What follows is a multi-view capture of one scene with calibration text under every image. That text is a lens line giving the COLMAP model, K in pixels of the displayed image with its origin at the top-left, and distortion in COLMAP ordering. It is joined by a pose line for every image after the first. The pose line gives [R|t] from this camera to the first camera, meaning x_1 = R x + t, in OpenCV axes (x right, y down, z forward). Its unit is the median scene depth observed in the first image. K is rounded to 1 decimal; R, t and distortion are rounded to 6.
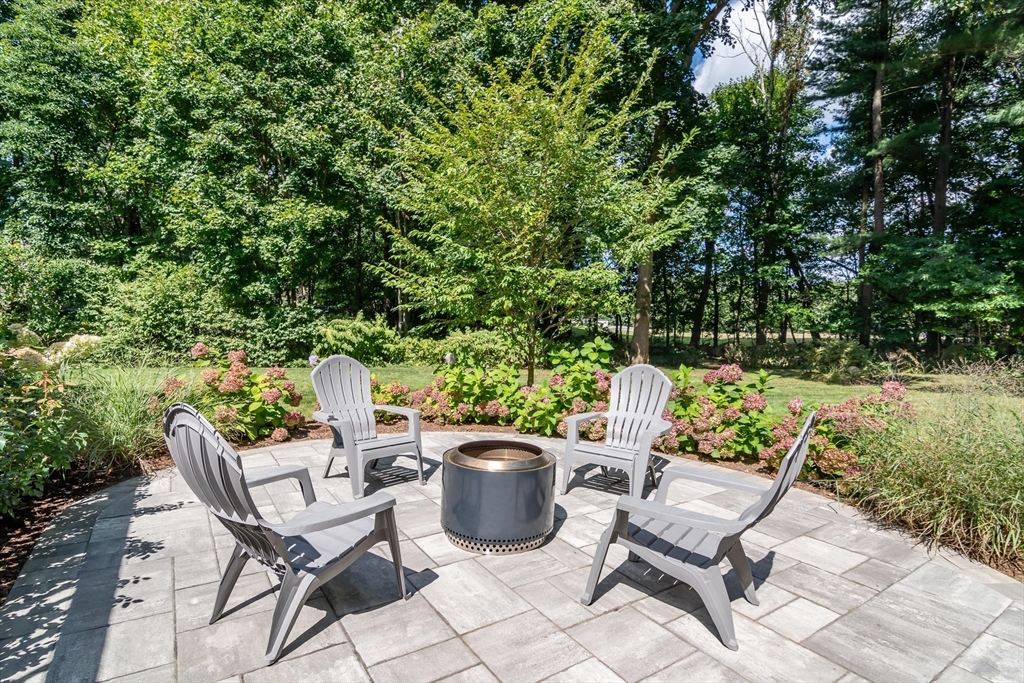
lens RADIAL K [[512.7, 0, 511.9], [0, 512.7, 342.5], [0, 0, 1]] dist [0.000252, -0.000298]
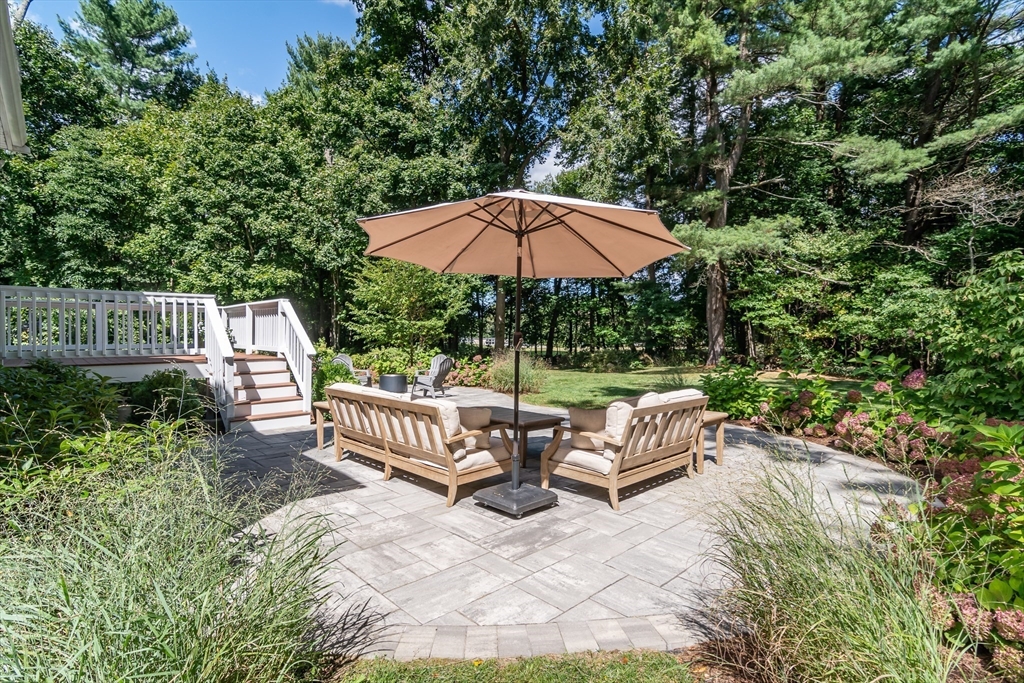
lens RADIAL K [[488.2, 0, 513.1], [0, 488.2, 360.7], [0, 0, 1]] dist [-0.001376, 0.002894]
pose [[0.984528, -0.027134, 0.173116, 0.051164], [0.026616, 0.999632, 0.005313, 0.022288], [-0.173196, -0.000623, 0.984887, -0.613291]]
